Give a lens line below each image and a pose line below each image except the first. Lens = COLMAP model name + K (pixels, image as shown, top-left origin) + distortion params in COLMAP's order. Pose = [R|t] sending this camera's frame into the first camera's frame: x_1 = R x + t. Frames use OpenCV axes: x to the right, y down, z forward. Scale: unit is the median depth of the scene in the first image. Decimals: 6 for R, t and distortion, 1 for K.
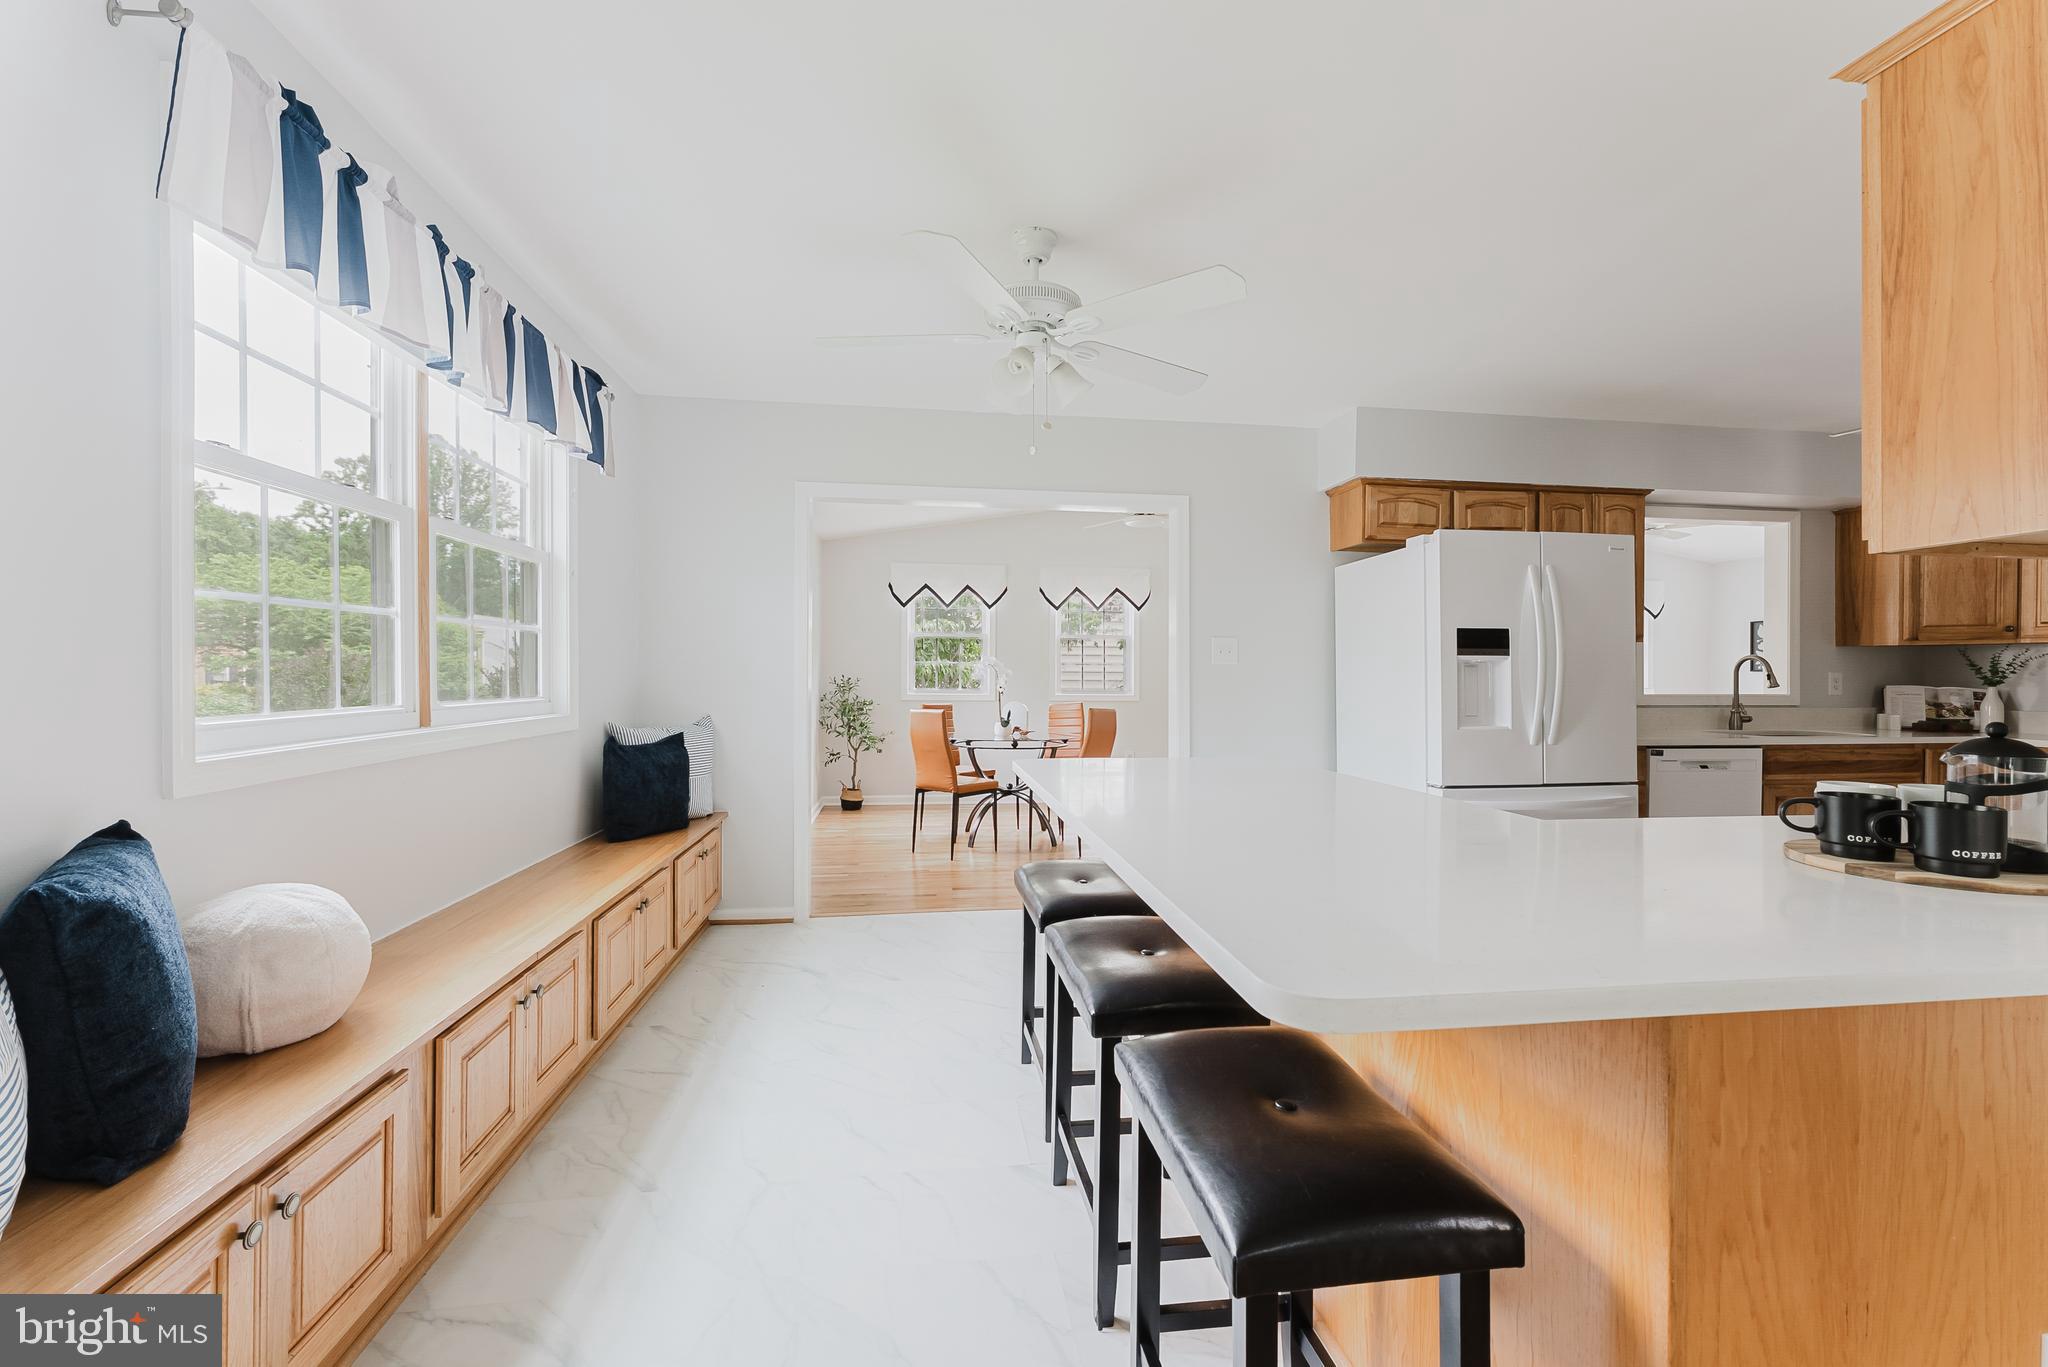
lens RADIAL K [[827.8, 0, 1024.4], [0, 827.8, 679.0], [0, 0, 1]] dist [0.000961, 0.000450]
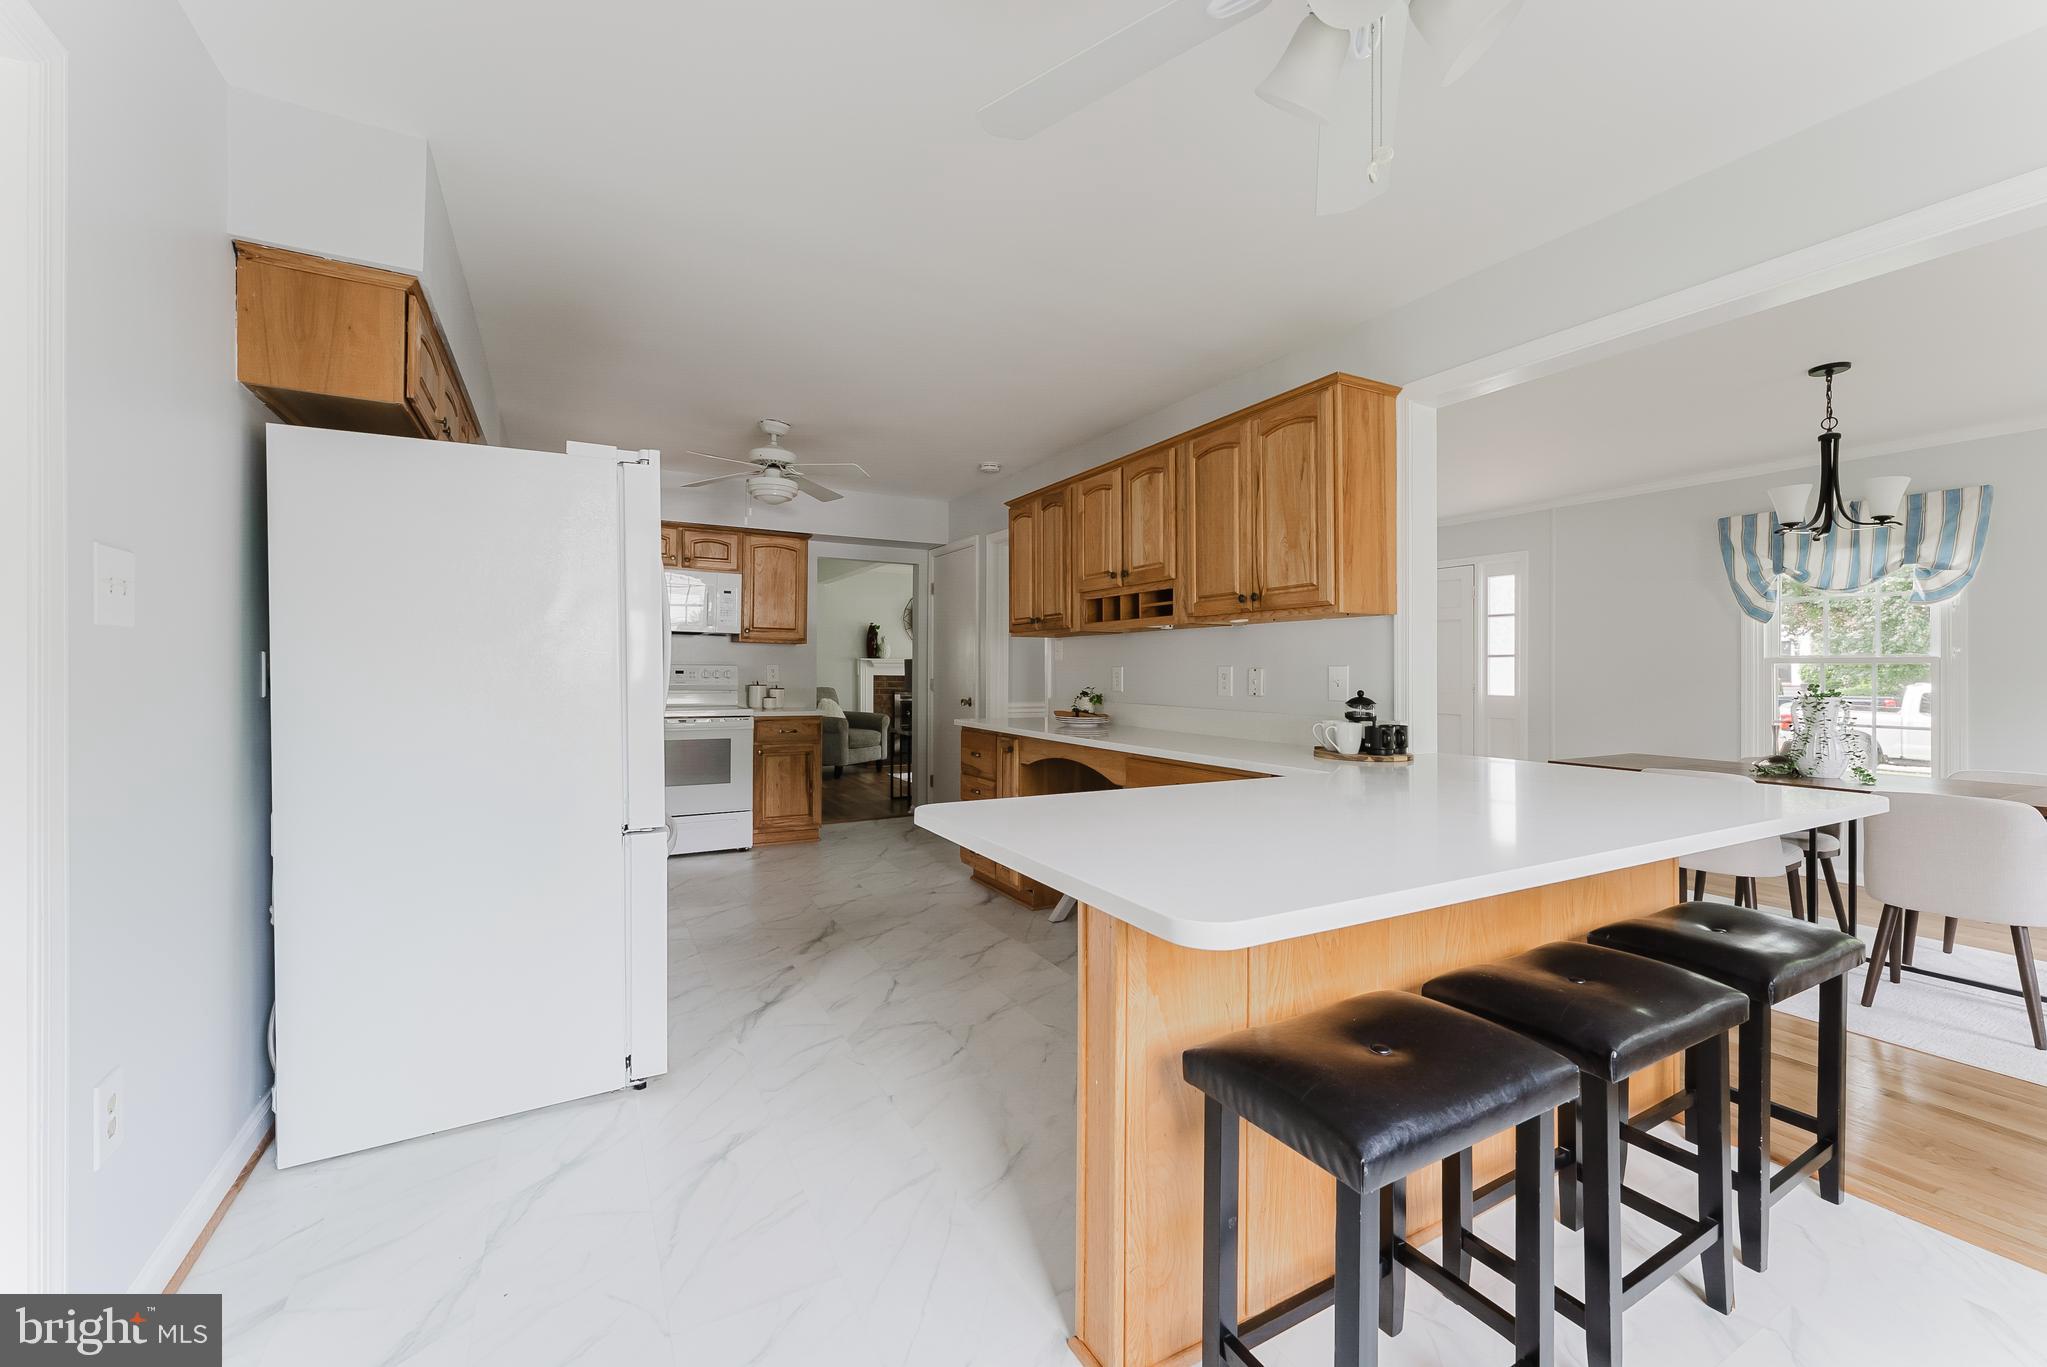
lens RADIAL K [[827.4, 0, 1032.8], [0, 827.4, 667.7], [0, 0, 1]] dist [0.000961, 0.000450]
pose [[-0.369106, -0.002317, 0.929385, -0.415896], [-0.000826, 0.999997, 0.002165, -0.013853], [-0.929387, 0.000032, -0.369106, 1.692883]]
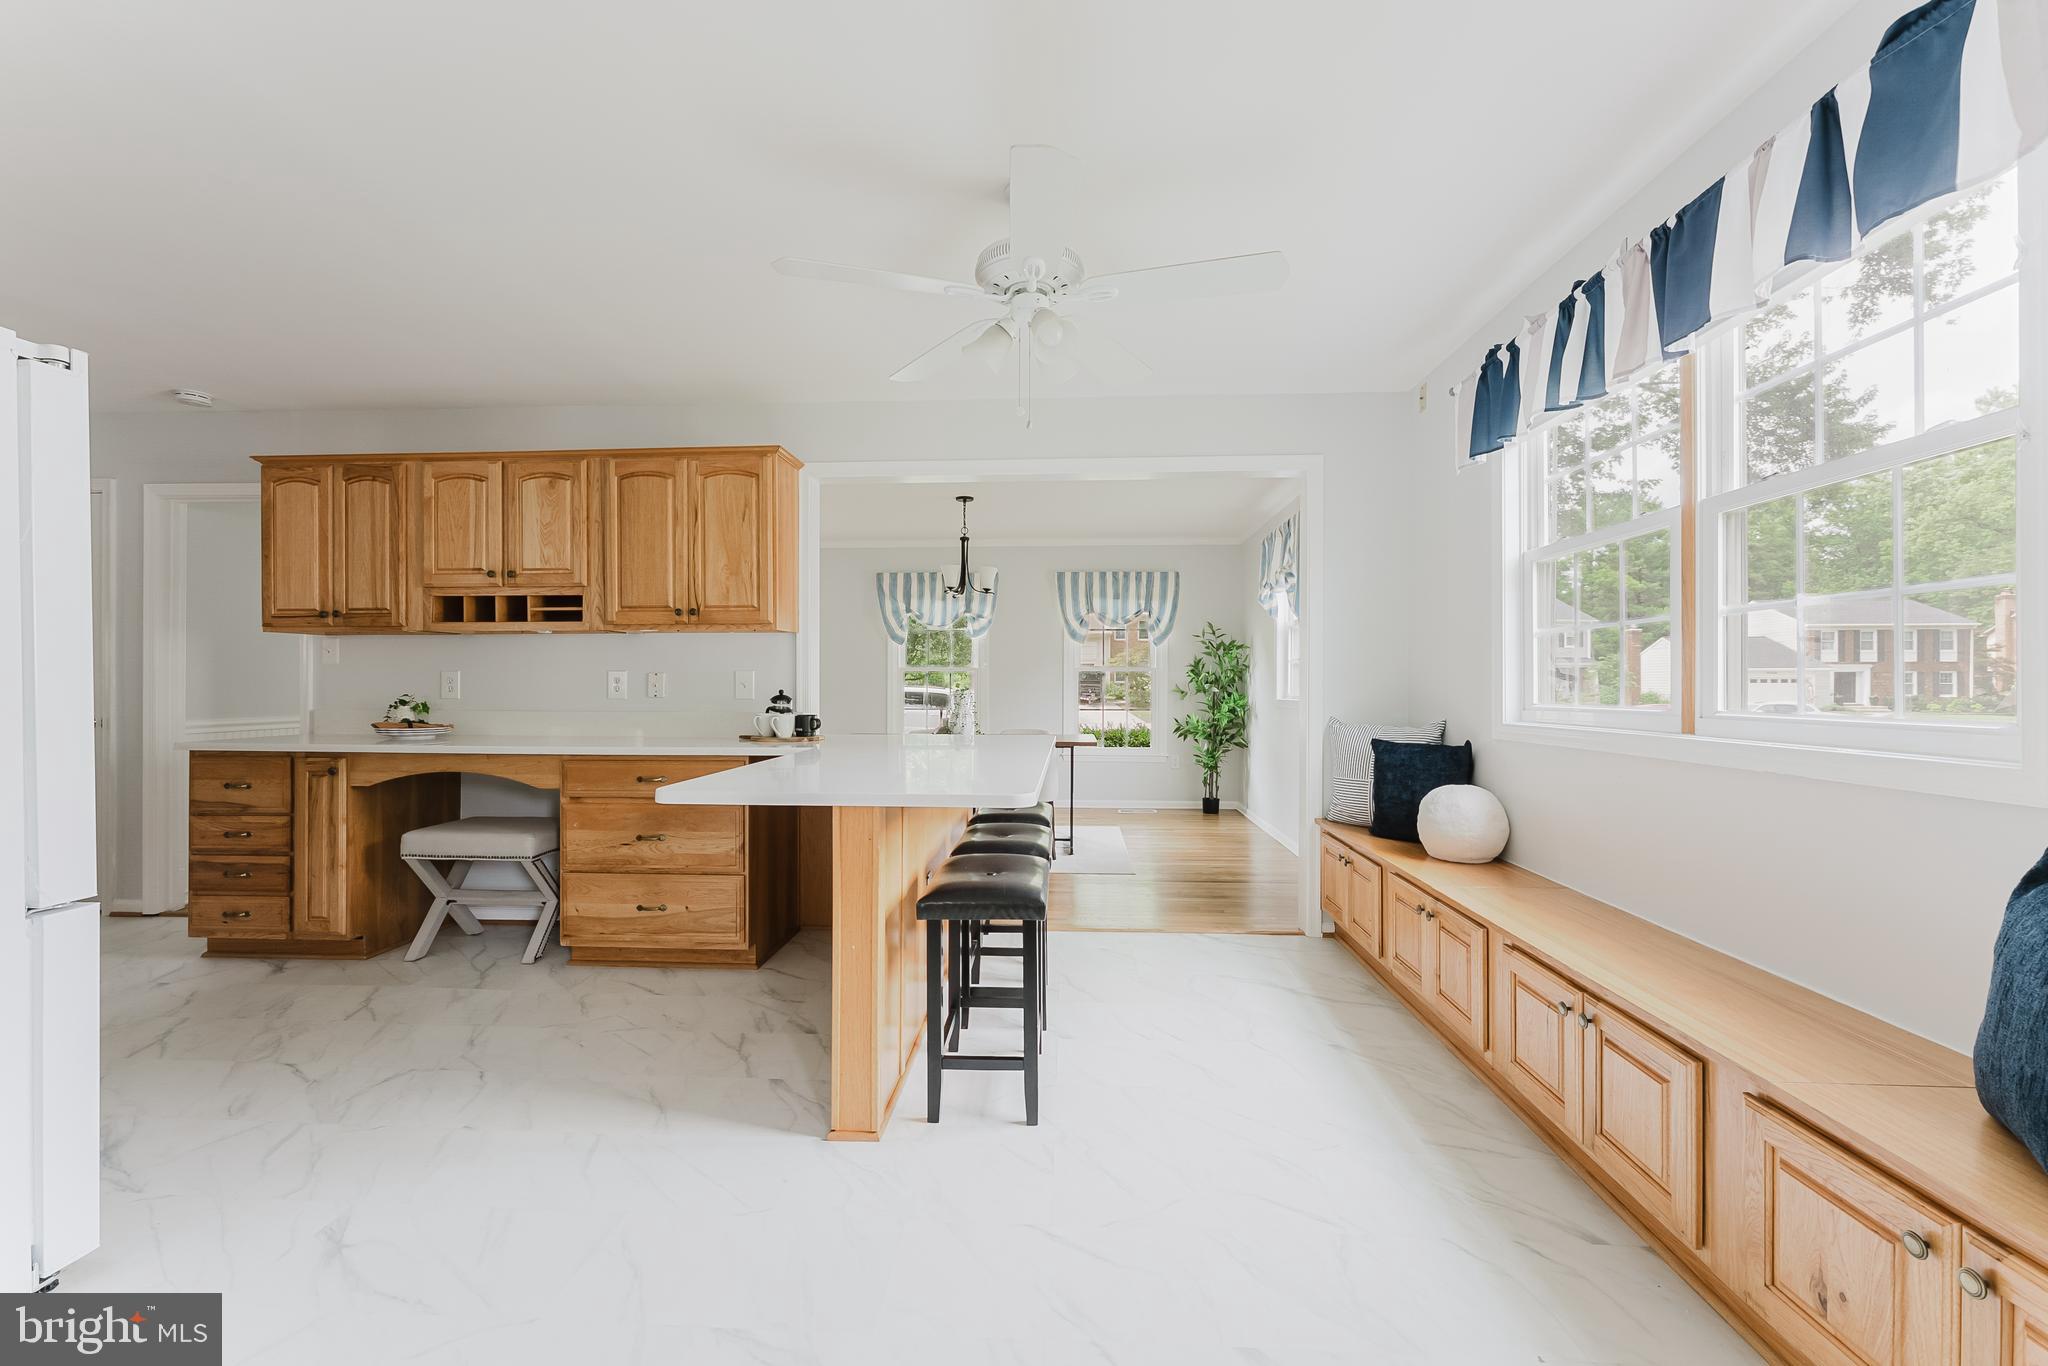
lens RADIAL K [[827.8, 0, 1021.8], [0, 827.8, 678.0], [0, 0, 1]] dist [0.000961, 0.000450]
pose [[-0.981635, -0.003889, 0.190731, -0.190819], [-0.003285, 0.999989, 0.003485, -0.006473], [-0.190742, 0.002794, -0.981636, 2.362396]]
